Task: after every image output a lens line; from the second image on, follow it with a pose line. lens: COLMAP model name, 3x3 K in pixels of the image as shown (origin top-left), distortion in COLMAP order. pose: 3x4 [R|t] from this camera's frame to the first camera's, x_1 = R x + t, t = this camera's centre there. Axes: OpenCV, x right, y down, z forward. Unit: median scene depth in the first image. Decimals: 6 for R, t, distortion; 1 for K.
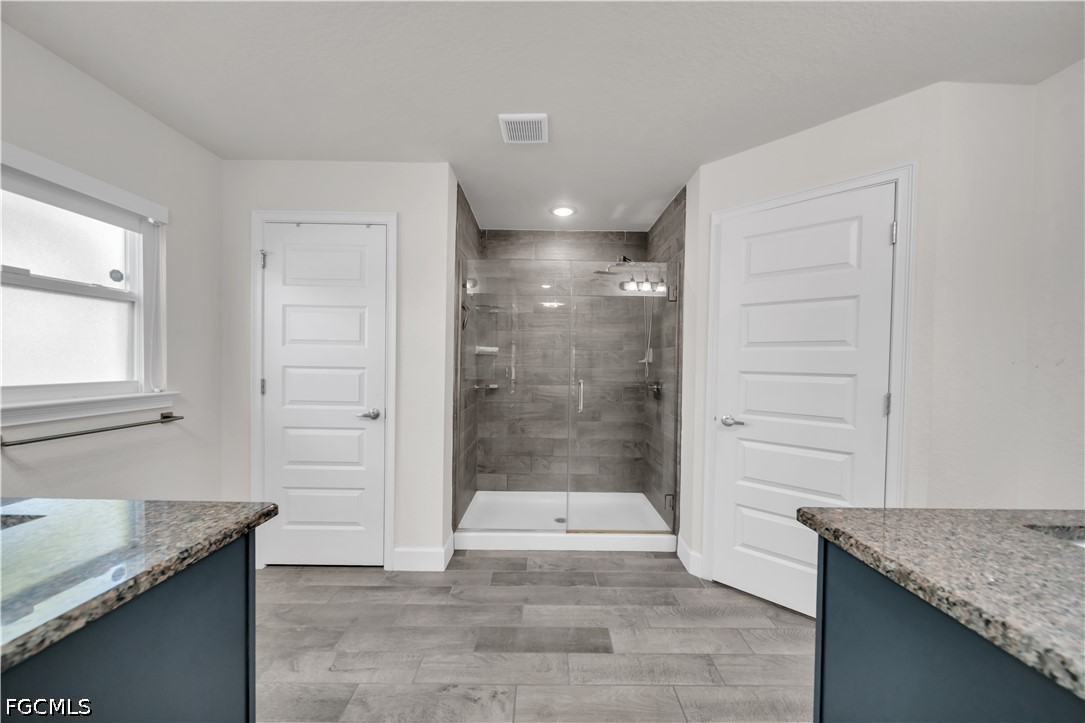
lens RADIAL K [[374.6, 0, 547.5], [0, 374.6, 367.8], [0, 0, 1]] dist [-0.000678, -0.001258]
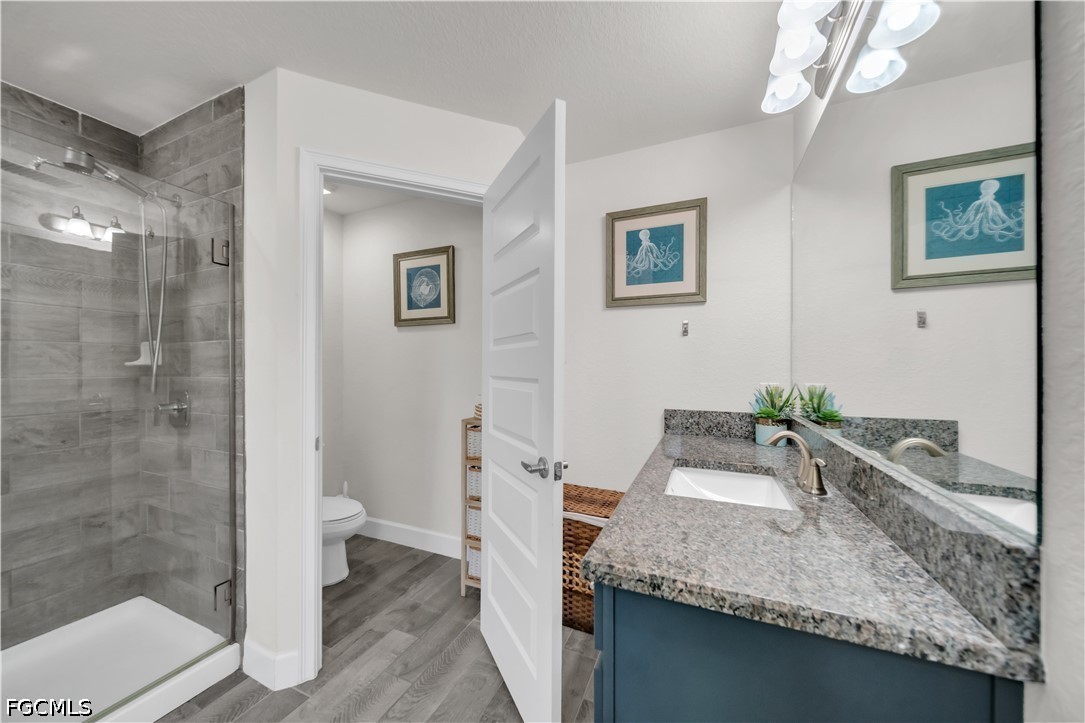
lens RADIAL K [[374.6, 0, 547.5], [0, 374.6, 367.8], [0, 0, 1]] dist [-0.000678, -0.001258]
pose [[0.404285, -0.017390, 0.914468, -0.009738], [0.019229, 0.999760, 0.010511, -0.006275], [-0.914431, 0.013335, 0.404523, 0.268506]]
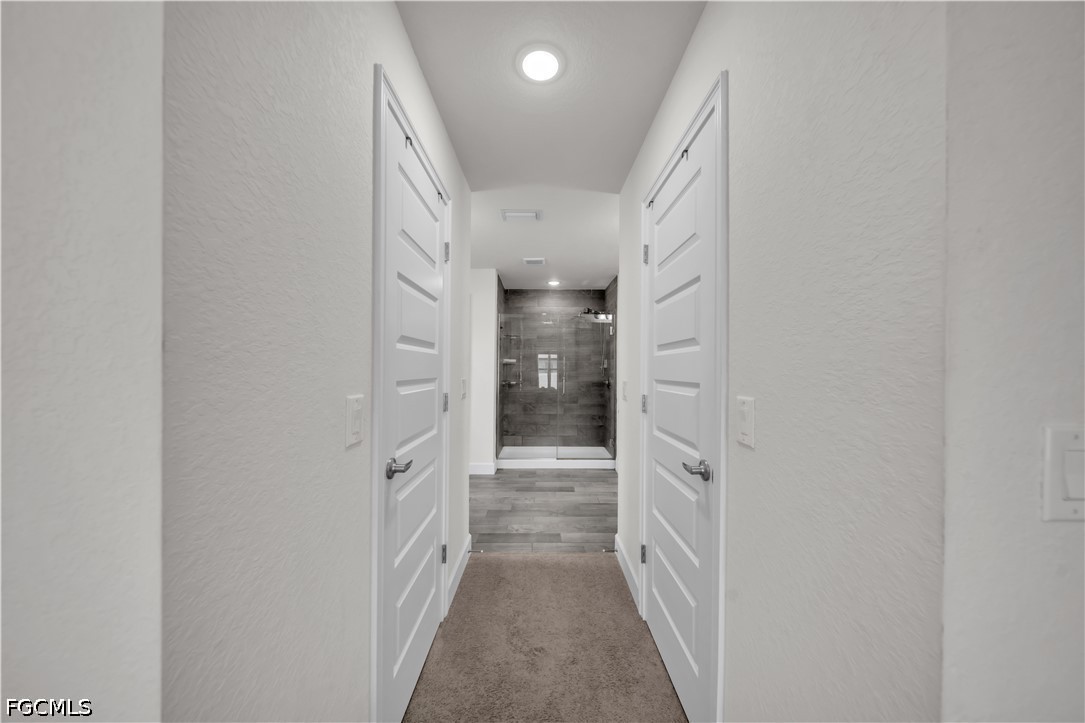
lens RADIAL K [[373.7, 0, 545.7], [0, 373.7, 368.8], [0, 0, 1]] dist [-0.001044, -0.001284]
pose [[0.999967, -0.008073, 0.000702, -0.001173], [0.008080, 0.999907, -0.010981, 0.008398], [-0.000614, 0.010986, 0.999939, -0.866548]]
